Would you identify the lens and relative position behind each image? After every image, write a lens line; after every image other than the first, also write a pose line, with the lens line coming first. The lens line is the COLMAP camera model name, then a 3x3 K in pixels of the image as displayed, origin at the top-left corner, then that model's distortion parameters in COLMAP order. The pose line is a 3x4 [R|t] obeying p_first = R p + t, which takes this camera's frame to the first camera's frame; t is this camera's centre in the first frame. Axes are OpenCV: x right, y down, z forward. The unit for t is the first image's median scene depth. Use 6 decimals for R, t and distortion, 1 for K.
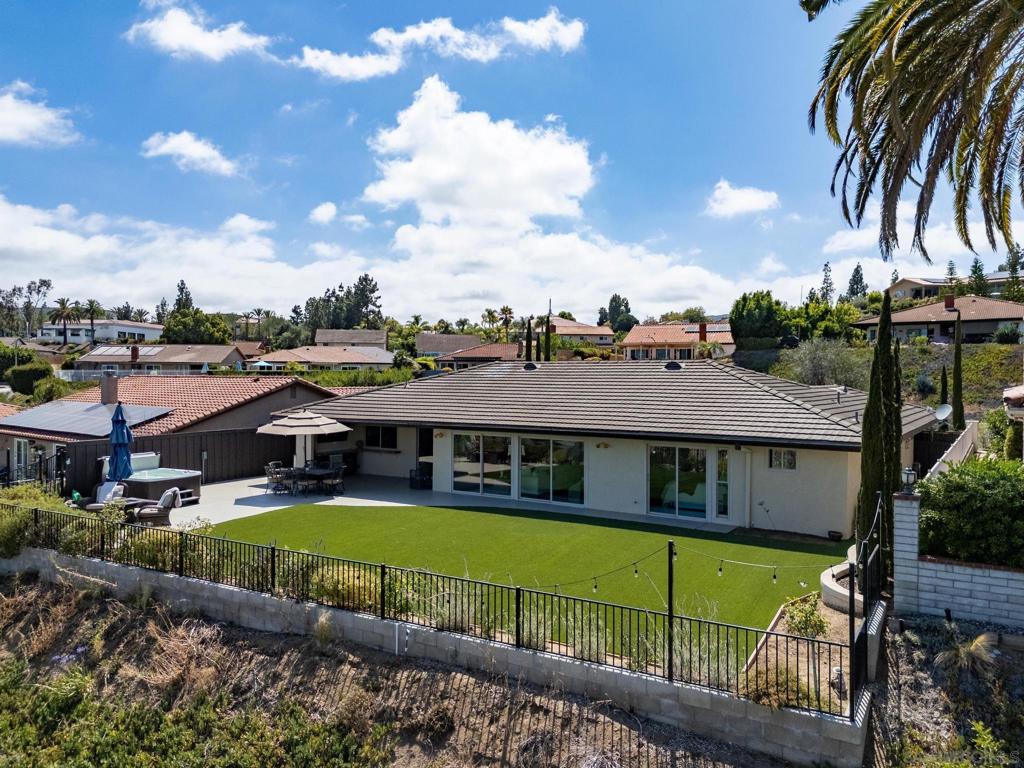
lens RADIAL K [[735.8, 0, 524.6], [0, 735.8, 383.9], [0, 0, 1]] dist [0.060407, -0.063515]
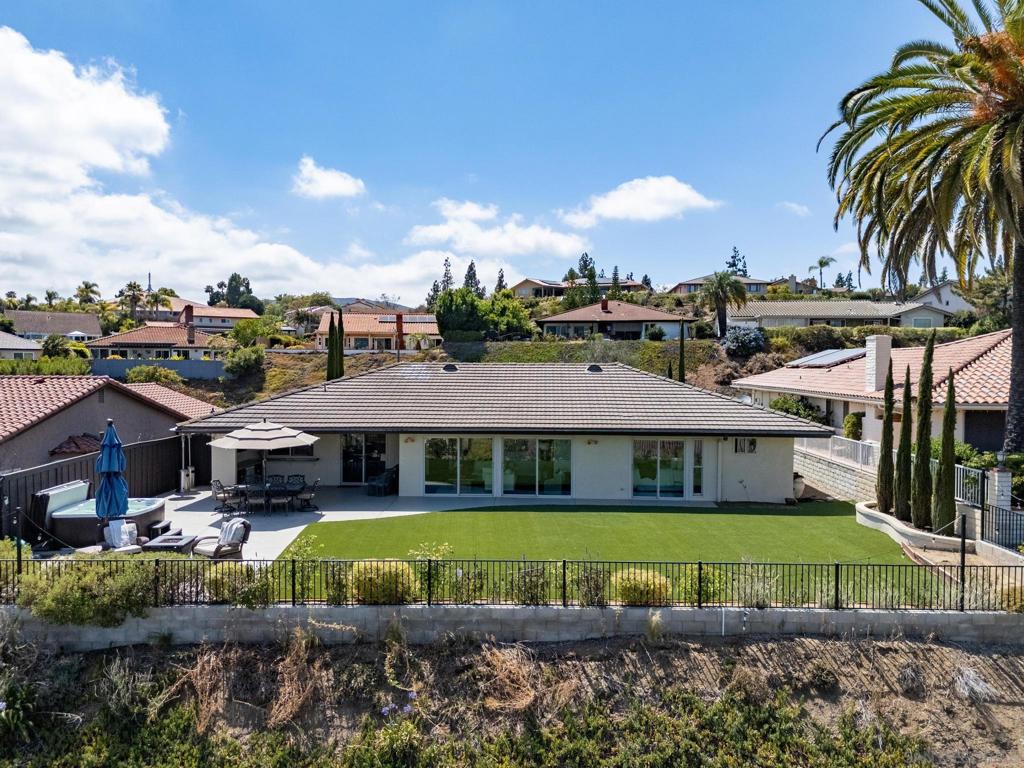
lens RADIAL K [[731.8, 0, 512.0], [0, 731.8, 384.0], [0, 0, 1]] dist [0.081223, -0.060824]
pose [[0.864885, -0.015418, 0.501733, -0.556650], [0.003456, 0.999687, 0.024762, -0.033661], [-0.501958, -0.019682, 0.864668, 0.085552]]
